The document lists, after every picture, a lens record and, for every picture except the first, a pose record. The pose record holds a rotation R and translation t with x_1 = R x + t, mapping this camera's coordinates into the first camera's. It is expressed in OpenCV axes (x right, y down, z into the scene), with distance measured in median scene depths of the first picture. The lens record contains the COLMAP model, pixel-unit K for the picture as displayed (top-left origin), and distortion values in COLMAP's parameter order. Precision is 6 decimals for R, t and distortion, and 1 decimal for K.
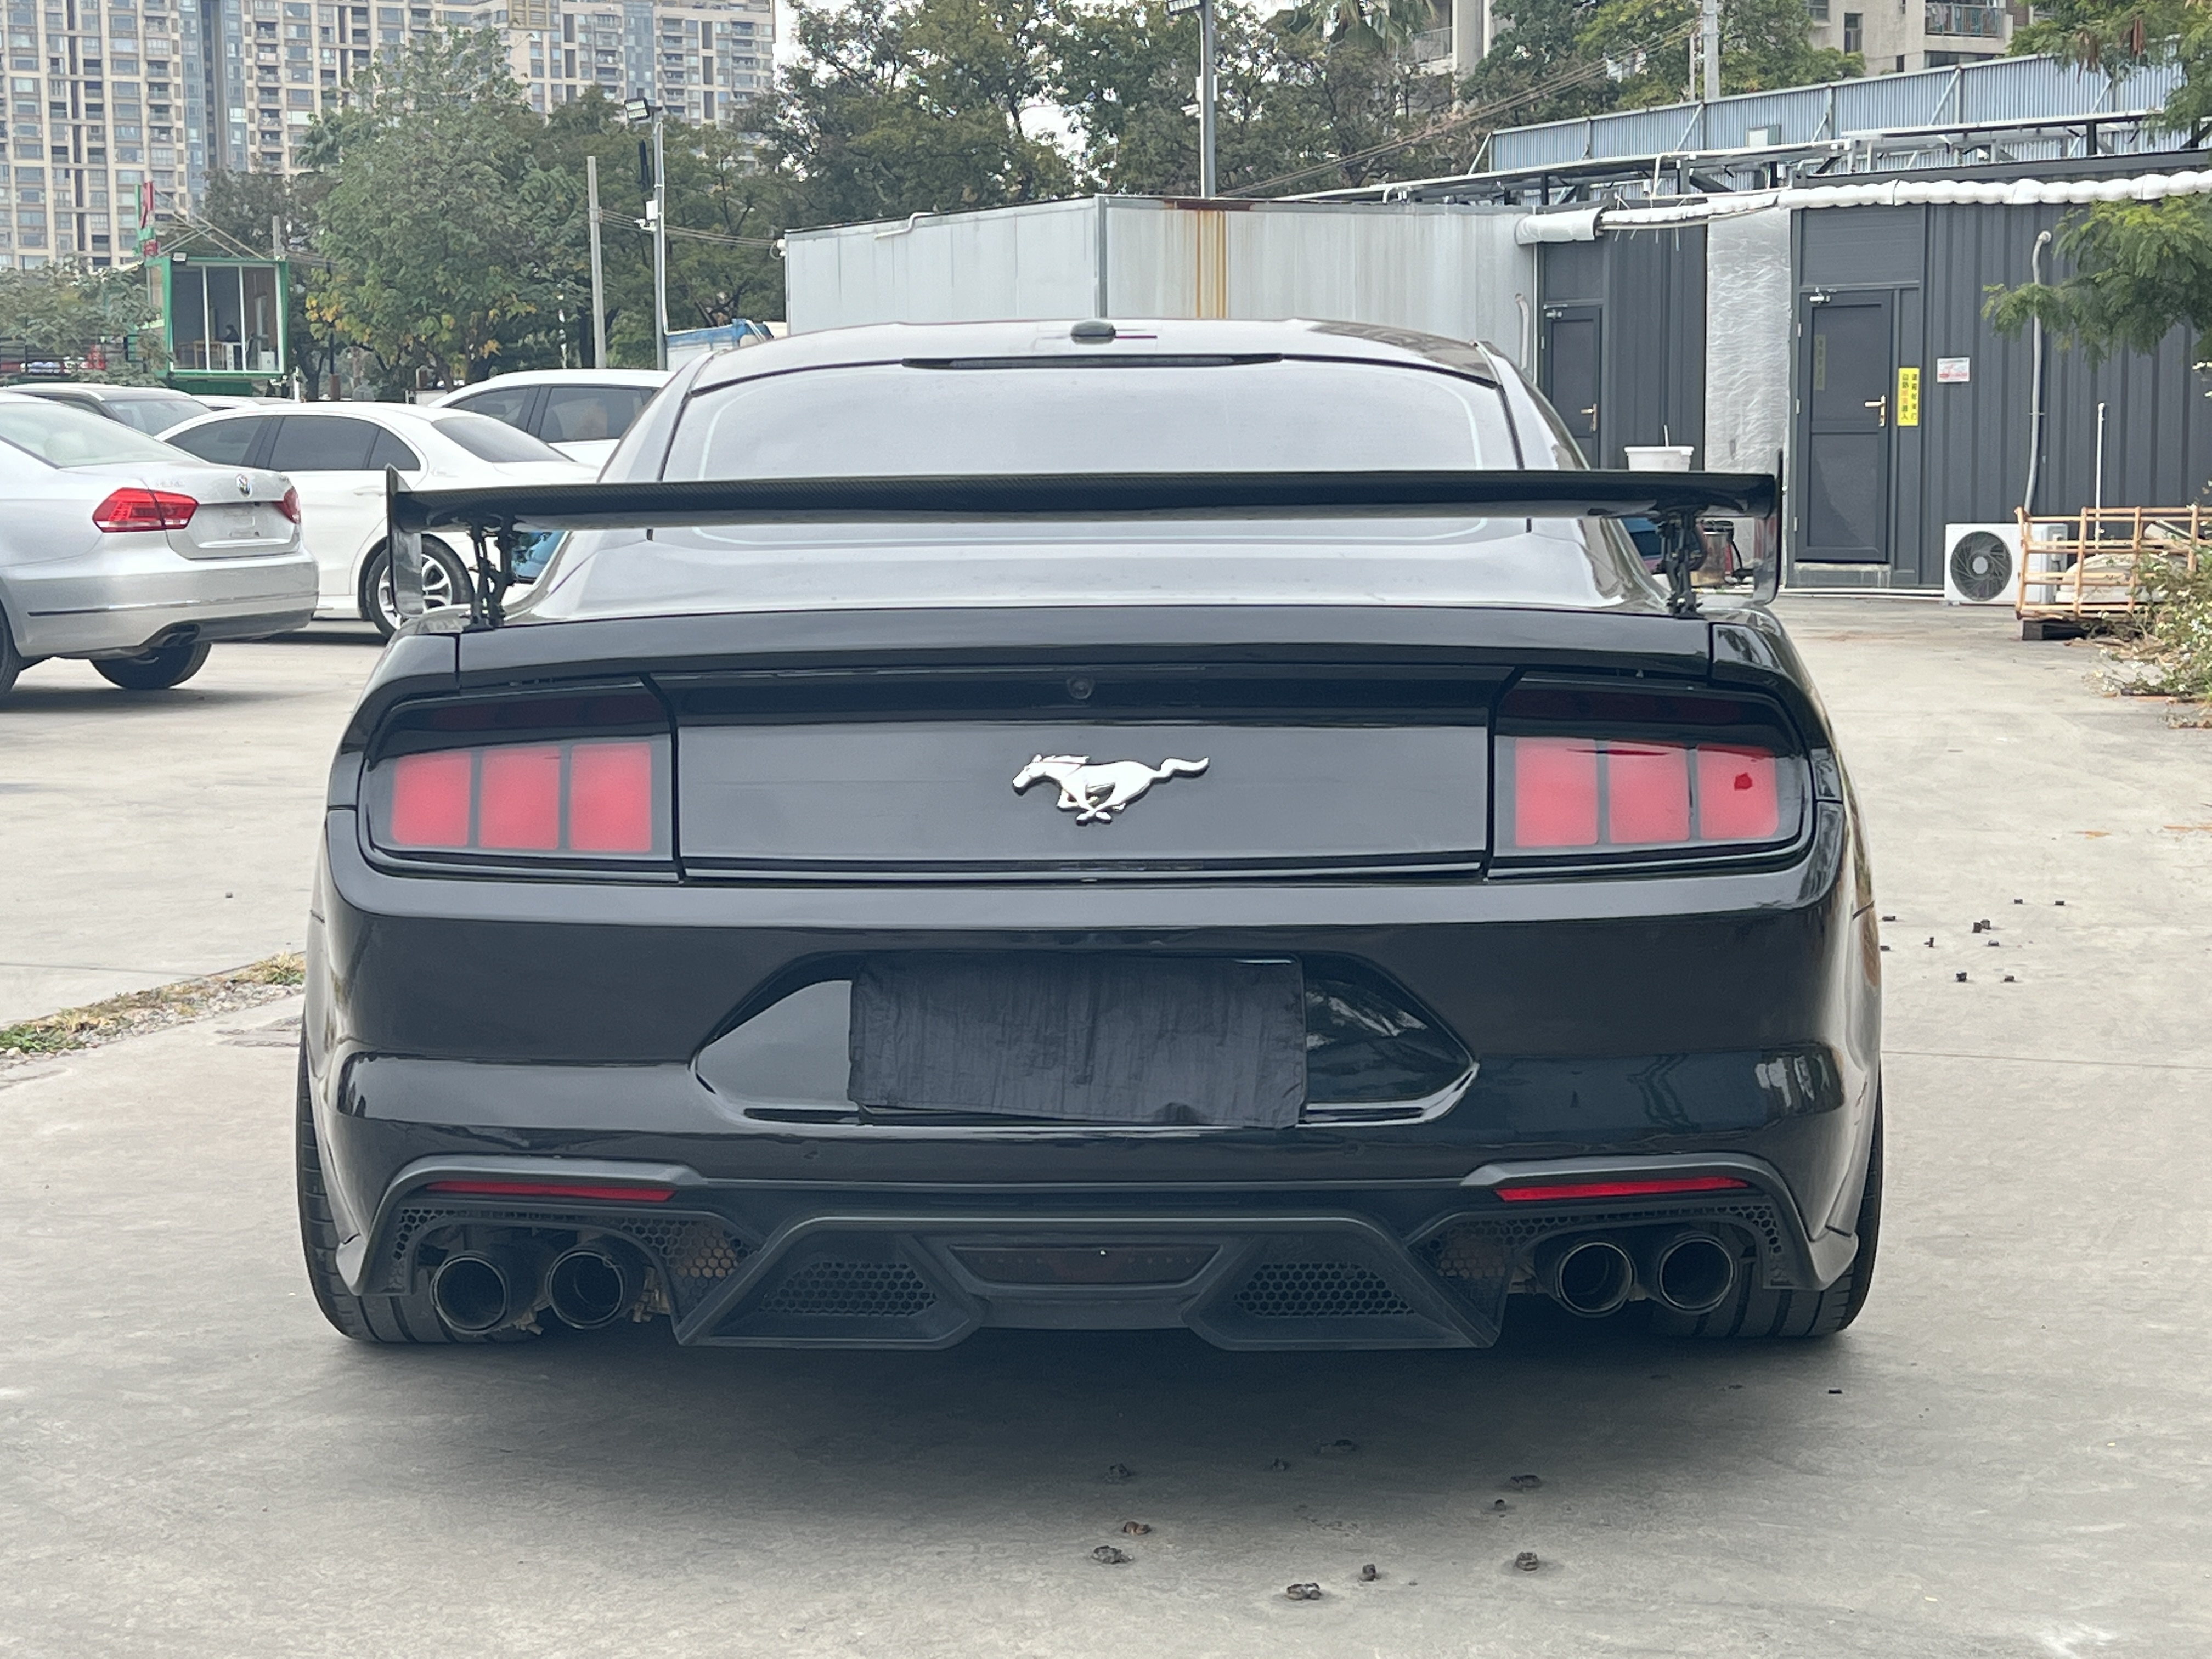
lens RADIAL K [[3660.4, 0, 1106.0], [0, 3660.4, 829.5], [0, 0, 1]] dist [0.138782, -0.218289]
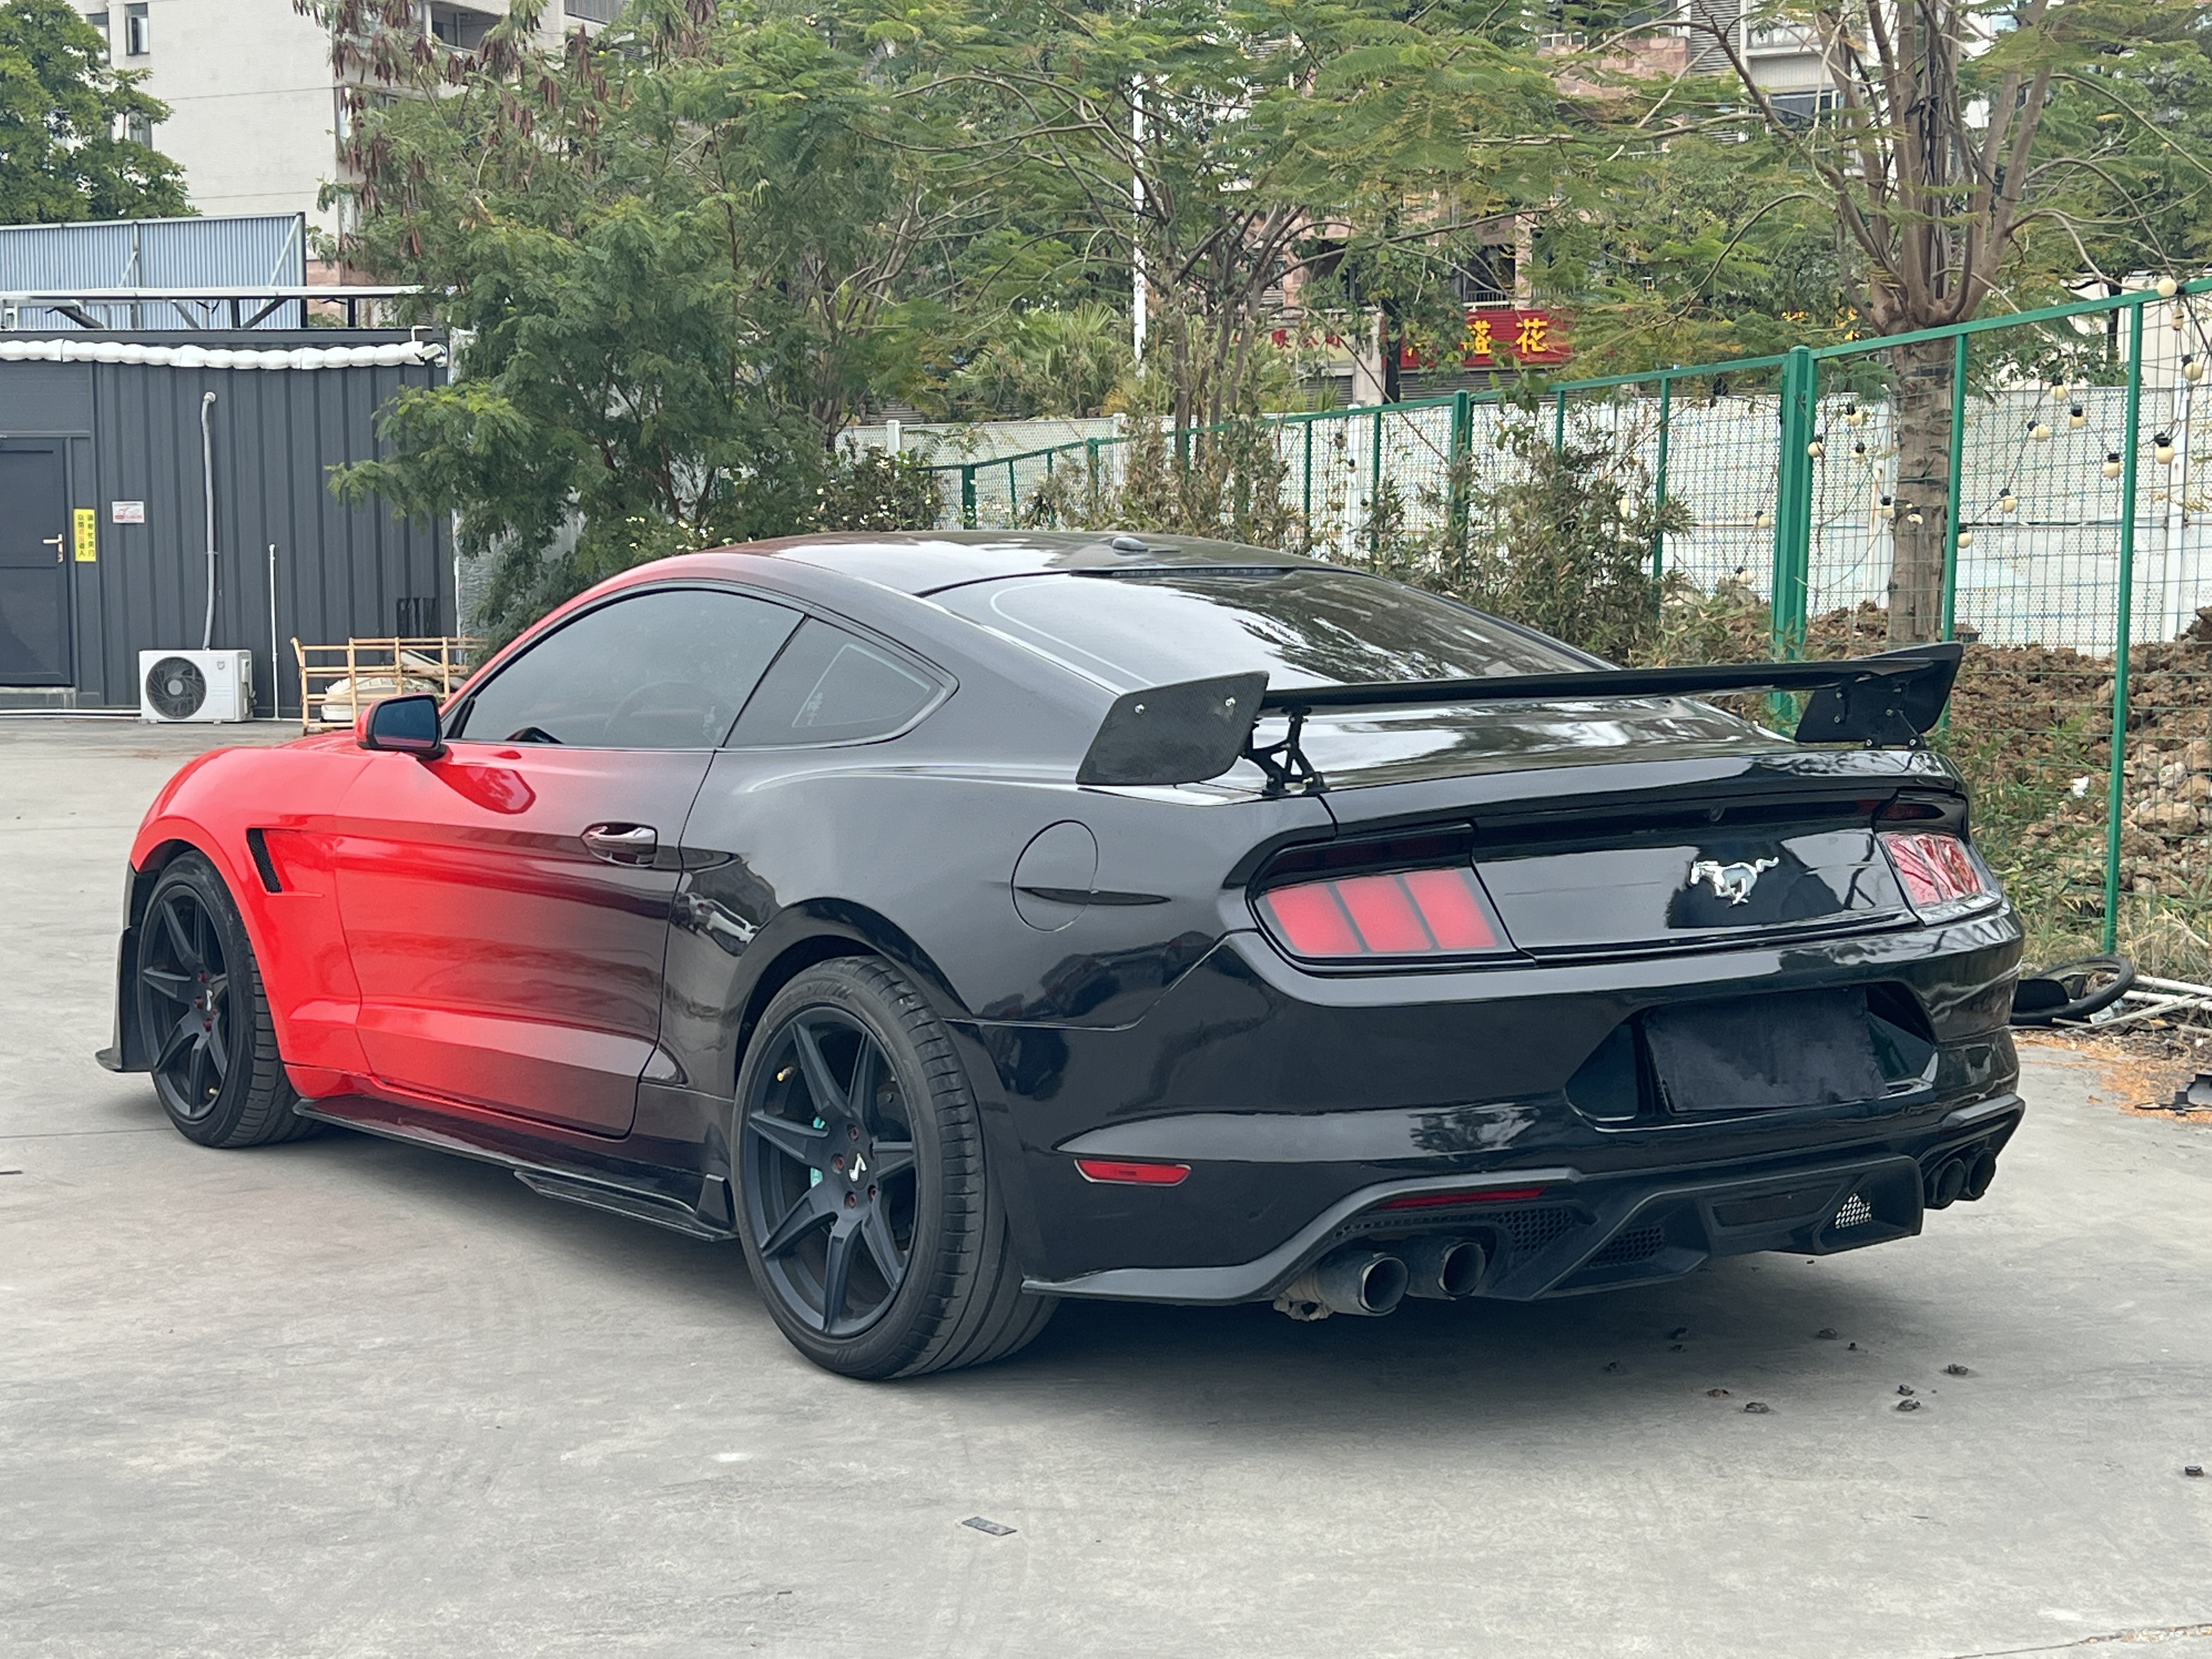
lens RADIAL K [[3357.0, 0, 1106.0], [0, 3357.0, 829.5], [0, 0, 1]] dist [0.103710, -0.004441]
pose [[0.799083, -0.047665, 0.599328, -0.153832], [0.062684, 0.998025, -0.004202, -0.006467], [-0.597944, 0.040926, 0.800493, 0.011083]]
